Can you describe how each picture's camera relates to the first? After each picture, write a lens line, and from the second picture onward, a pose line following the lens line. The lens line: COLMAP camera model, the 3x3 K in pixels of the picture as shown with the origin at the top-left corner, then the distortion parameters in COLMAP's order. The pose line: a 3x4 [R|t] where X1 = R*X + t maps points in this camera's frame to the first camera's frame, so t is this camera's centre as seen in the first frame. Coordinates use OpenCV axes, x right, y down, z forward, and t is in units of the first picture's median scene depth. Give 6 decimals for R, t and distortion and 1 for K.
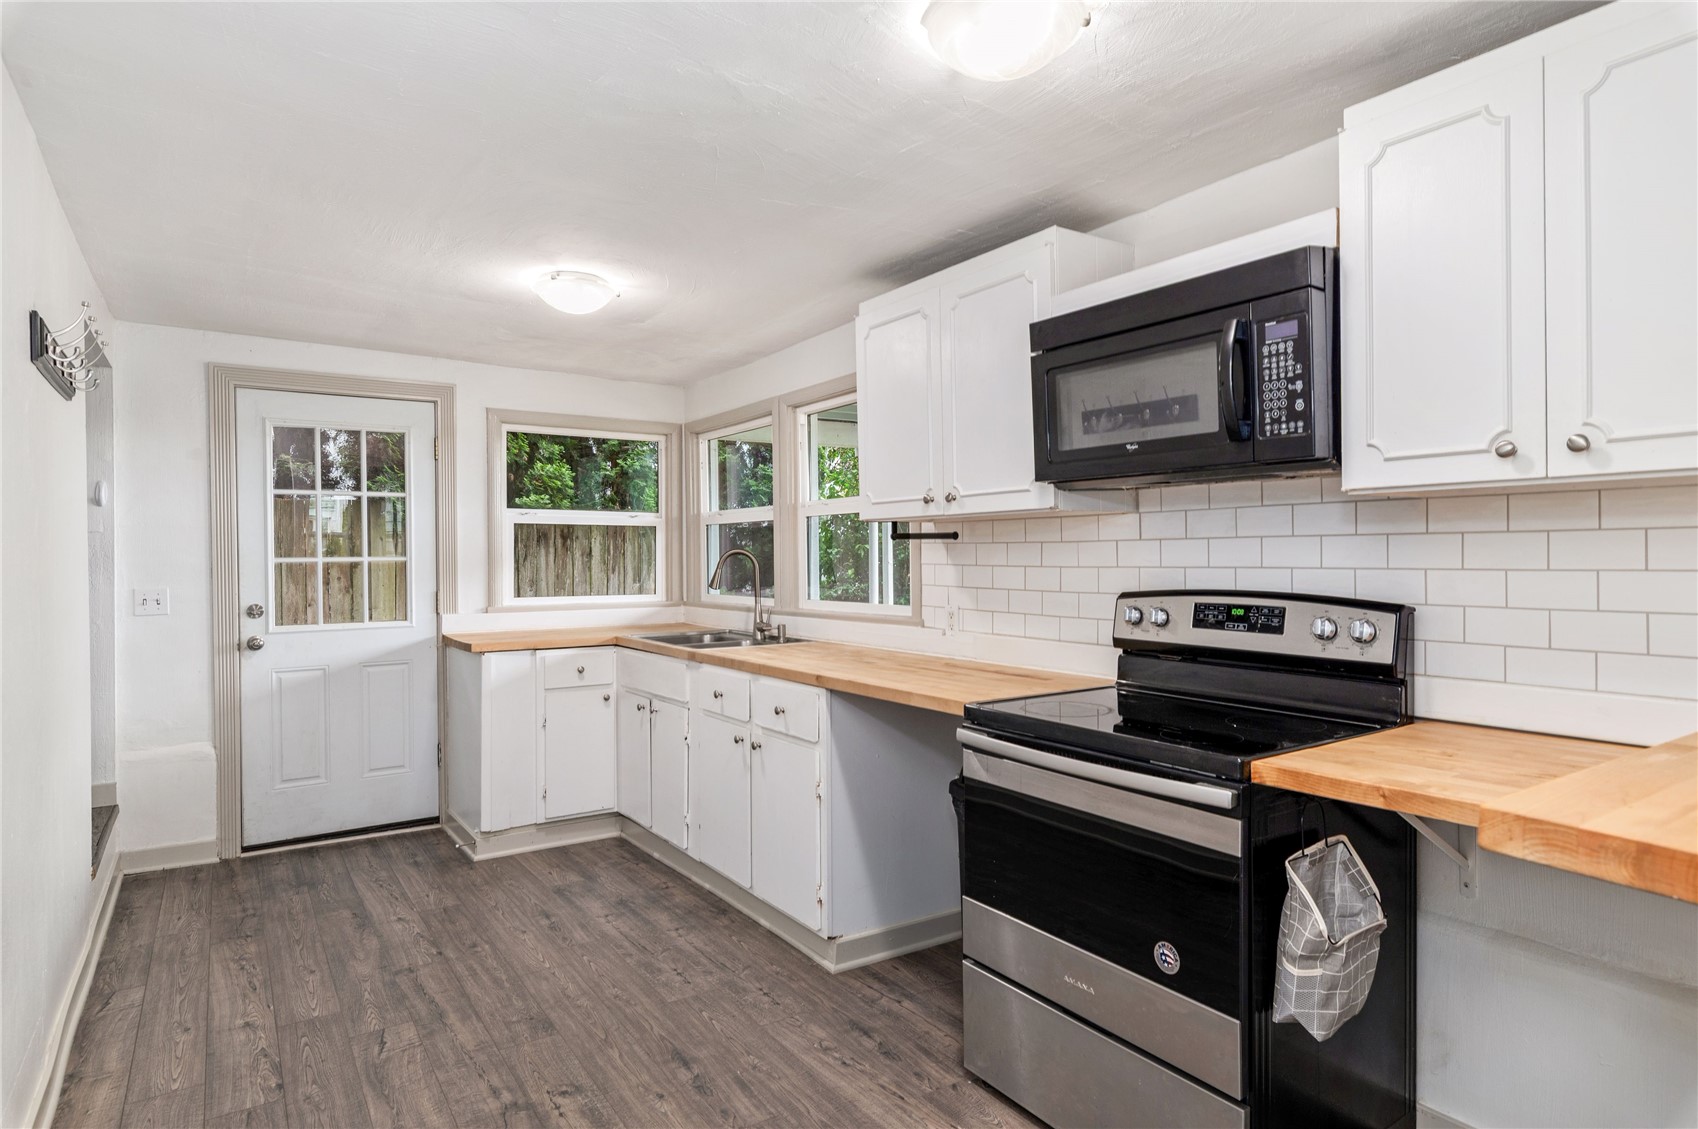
lens RADIAL K [[948.9, 0, 847.3], [0, 948.9, 558.4], [0, 0, 1]] dist [0.002875, -0.000020]
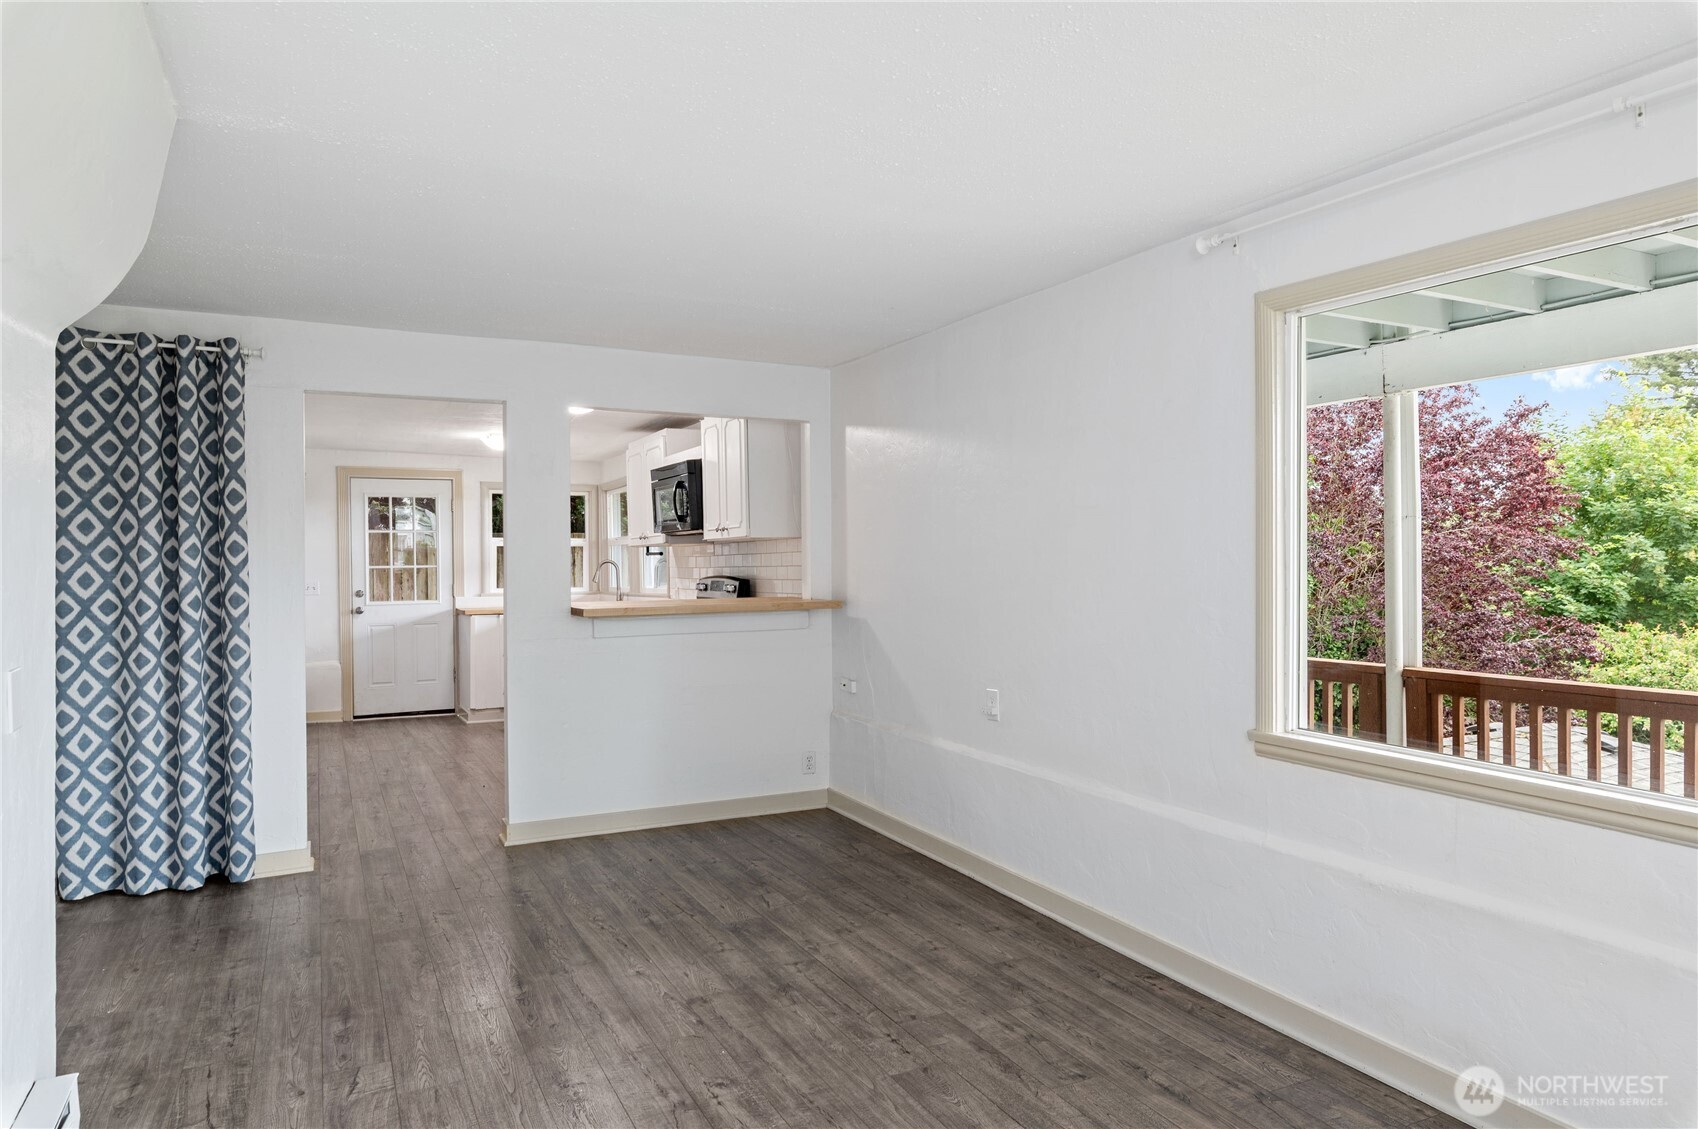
lens RADIAL K [[1052.5, 0, 849.0], [0, 1052.5, 564.5], [0, 0, 1]] dist [-0.008580, -0.001482]
pose [[0.991447, -0.001848, -0.130499, 0.620592], [0.001950, 0.999998, 0.000657, -0.002936], [0.130498, -0.000905, 0.991448, -0.954808]]
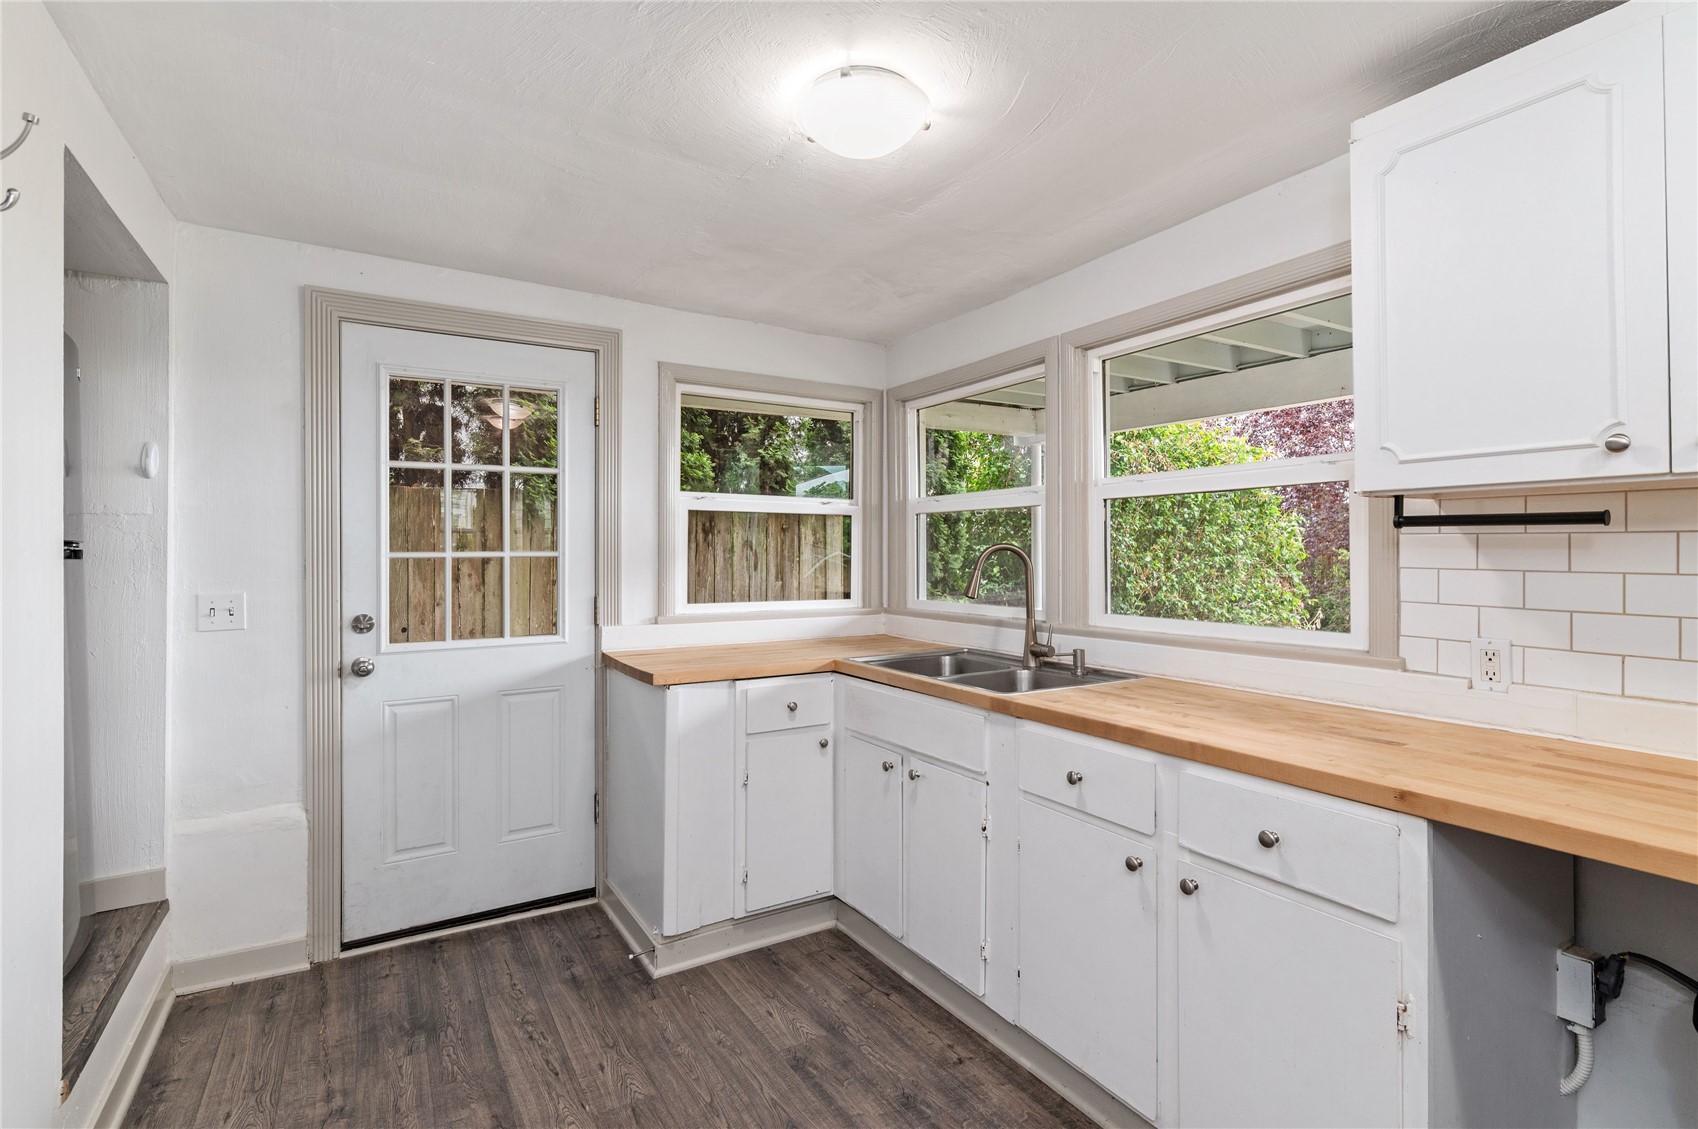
lens RADIAL K [[812.1, 0, 851.3], [0, 812.1, 542.6], [0, 0, 1]] dist [-0.000625, -0.000302]
pose [[0.998816, 0.004496, -0.048443, -0.206801], [-0.005192, 0.999885, -0.014257, -0.000916], [0.048374, 0.014492, 0.998724, 0.374908]]
